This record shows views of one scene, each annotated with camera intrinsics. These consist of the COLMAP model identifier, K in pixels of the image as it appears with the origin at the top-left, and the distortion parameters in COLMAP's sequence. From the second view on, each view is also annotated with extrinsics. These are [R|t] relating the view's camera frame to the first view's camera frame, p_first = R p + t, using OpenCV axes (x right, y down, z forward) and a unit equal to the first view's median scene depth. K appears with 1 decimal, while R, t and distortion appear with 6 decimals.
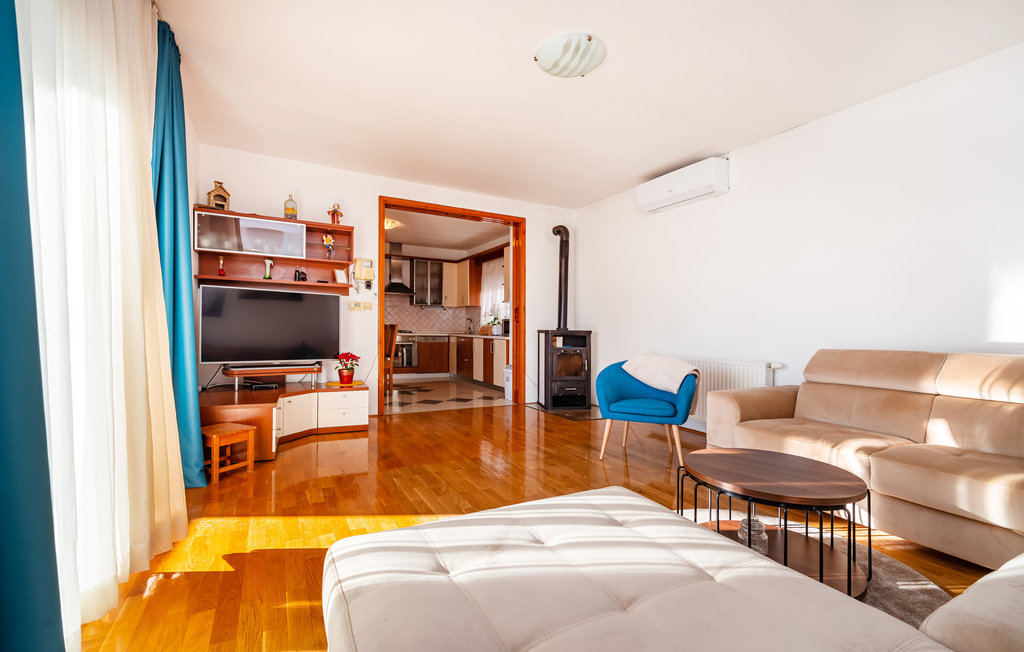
lens RADIAL K [[432.7, 0, 498.5], [0, 432.7, 333.5], [0, 0, 1]] dist [-0.001199, -0.000137]
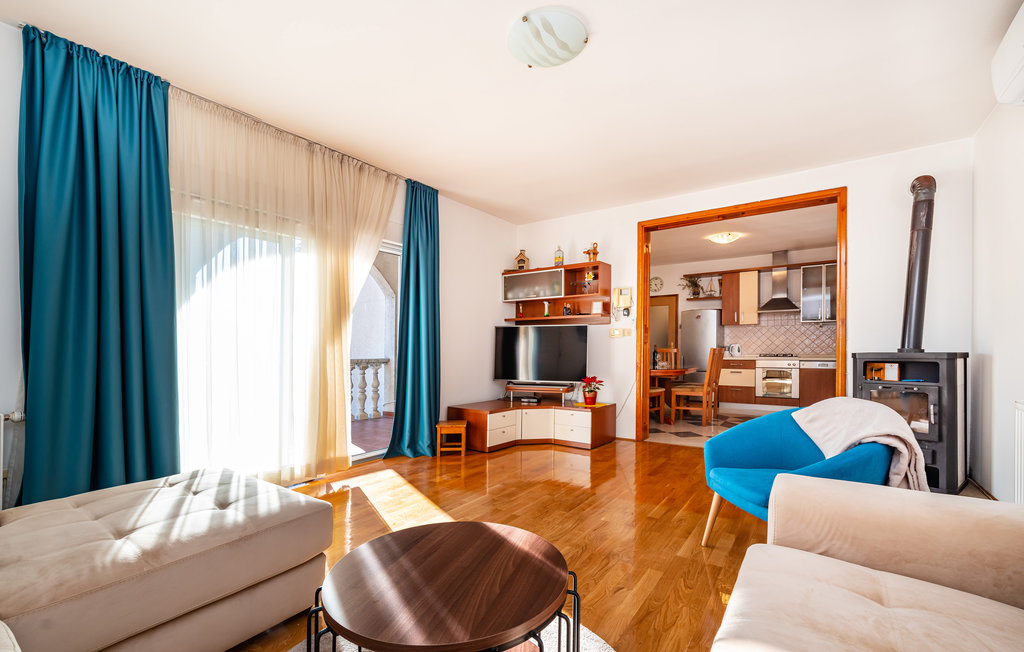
lens RADIAL K [[421.8, 0, 515.0], [0, 421.8, 353.0], [0, 0, 1]] dist [0.000015, 0.000002]
pose [[0.490298, -0.014464, -0.871435, 0.496782], [0.005713, 0.999894, -0.013382, -0.002803], [0.871536, 0.001583, 0.490329, 0.307260]]
